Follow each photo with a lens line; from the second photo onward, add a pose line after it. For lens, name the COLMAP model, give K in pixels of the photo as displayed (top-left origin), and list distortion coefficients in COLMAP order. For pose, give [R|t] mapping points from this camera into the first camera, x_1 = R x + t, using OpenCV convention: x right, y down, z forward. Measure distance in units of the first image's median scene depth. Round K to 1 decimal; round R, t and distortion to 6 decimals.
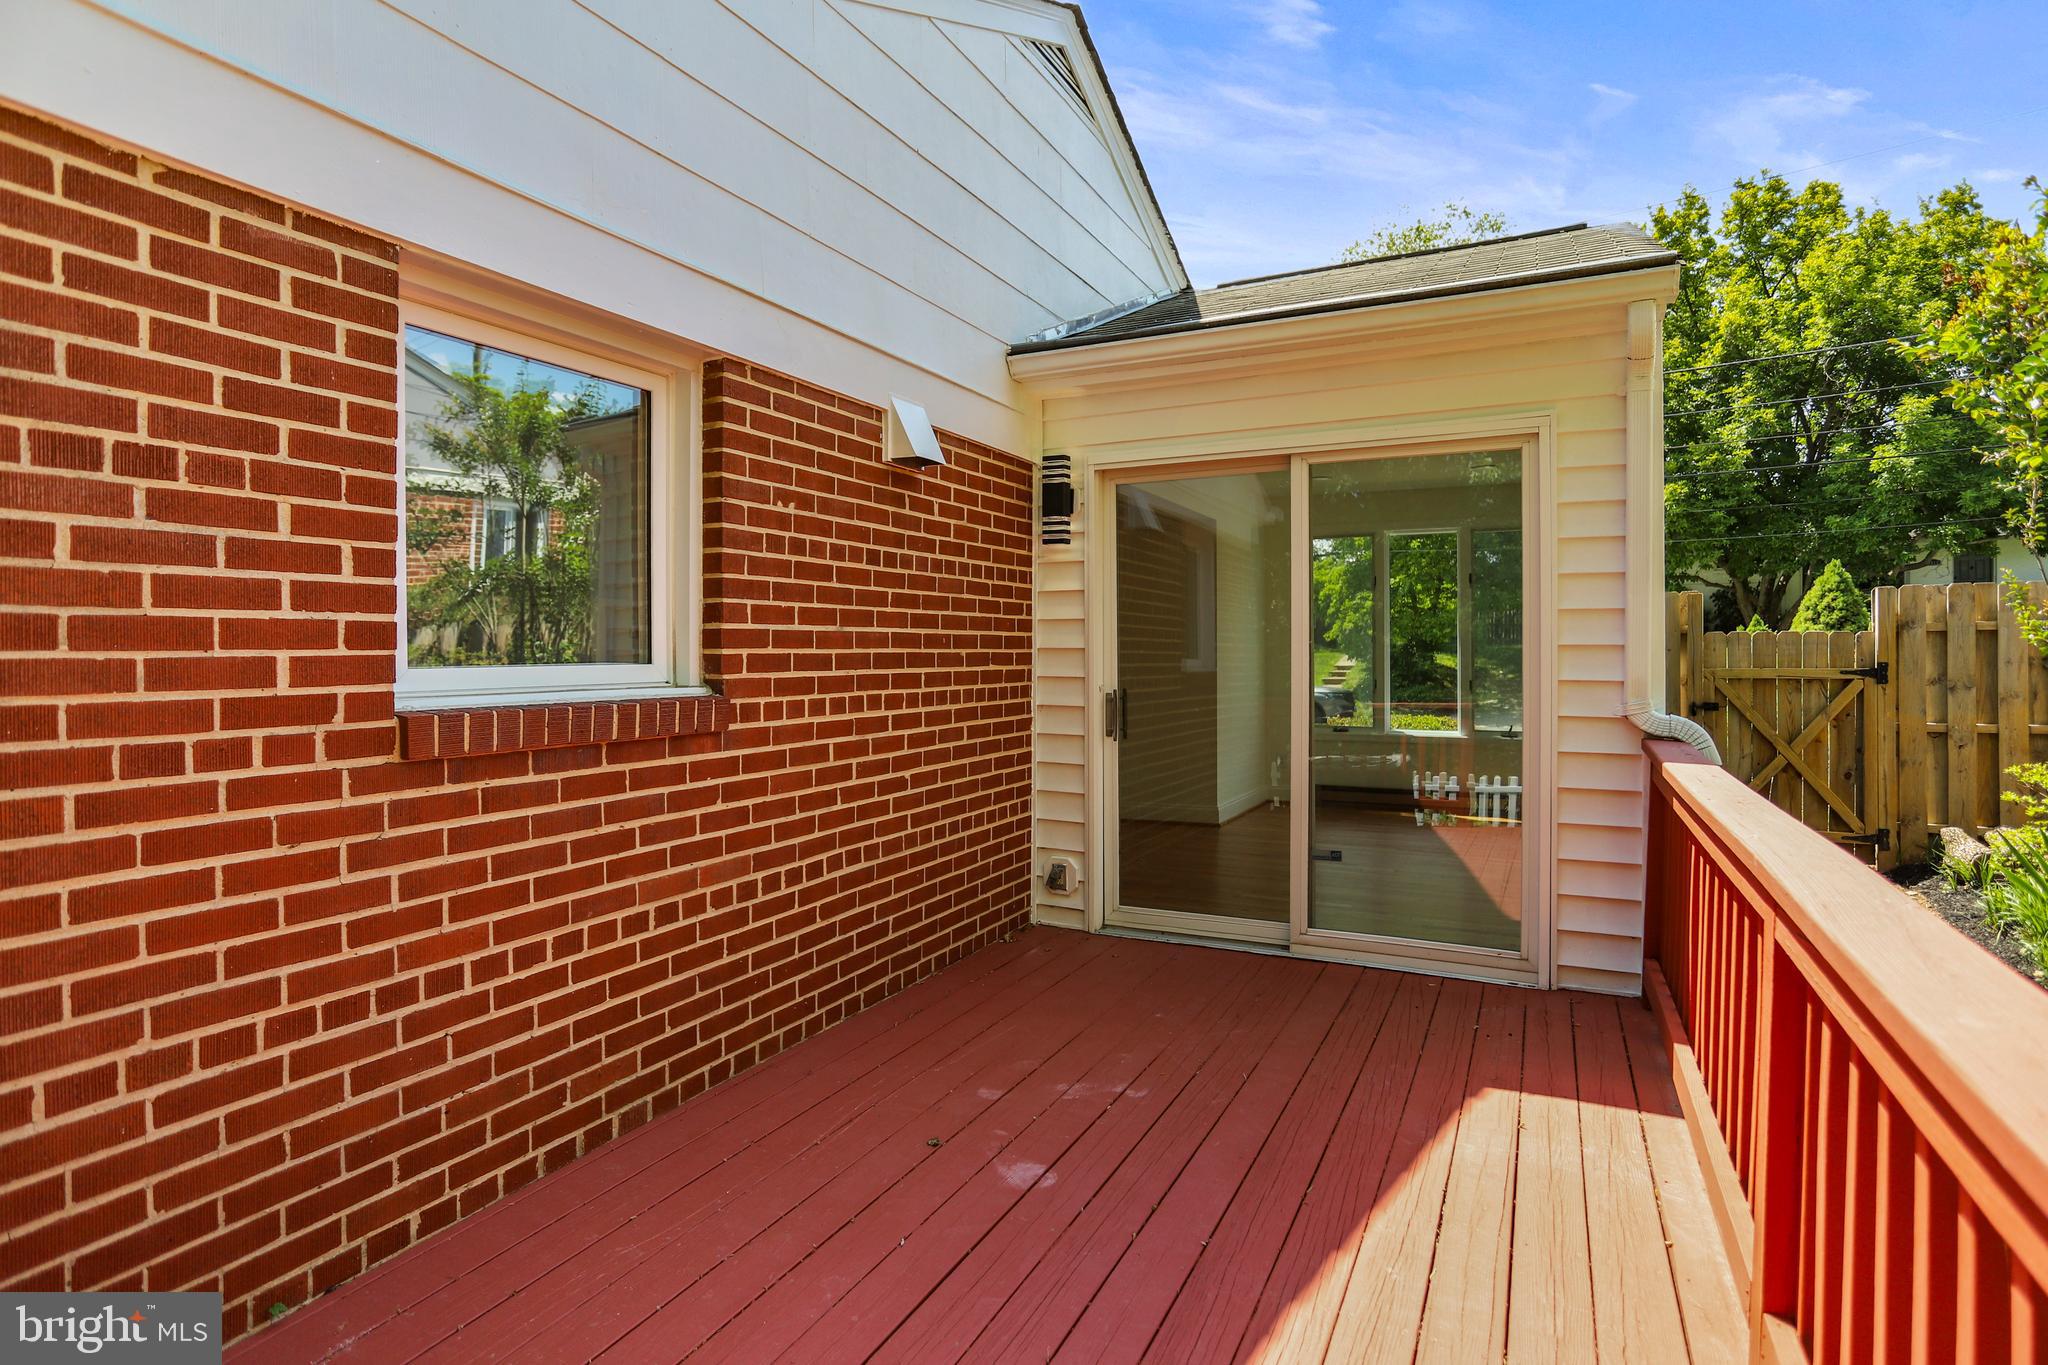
lens RADIAL K [[1010.3, 0, 986.6], [0, 1010.3, 665.0], [0, 0, 1]] dist [-0.046941, 0.024171]
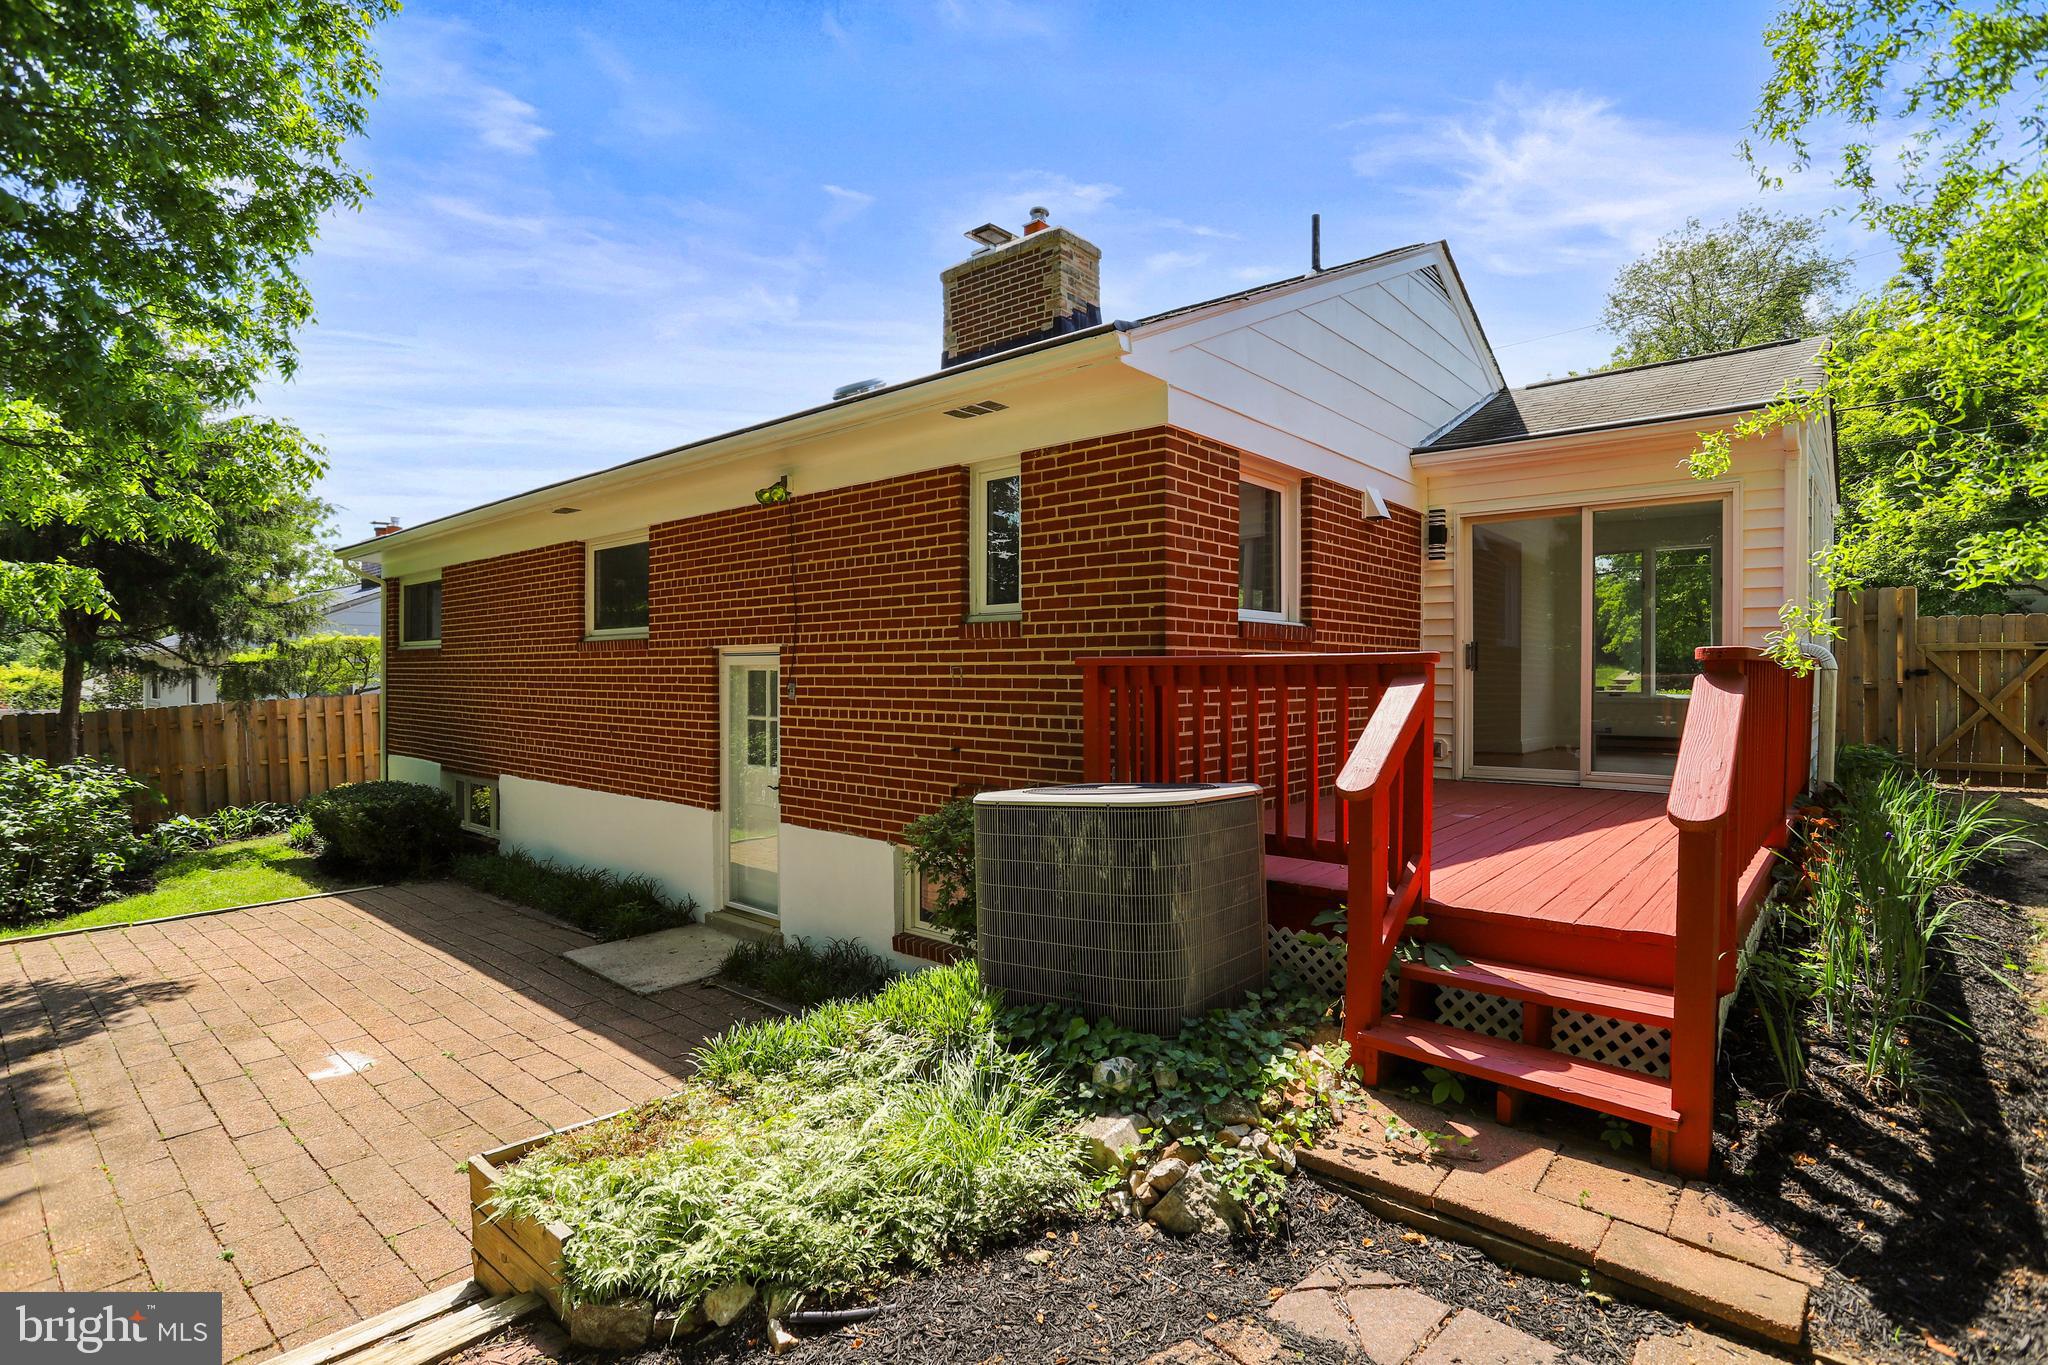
lens RADIAL K [[1010.3, 0, 1013.9], [0, 1010.3, 672.8], [0, 0, 1]] dist [-0.046941, 0.024171]
pose [[0.977957, 0.010994, -0.208516, -0.292775], [-0.014030, 0.999816, -0.013089, 0.113371], [0.208333, 0.015726, 0.977931, -0.881886]]
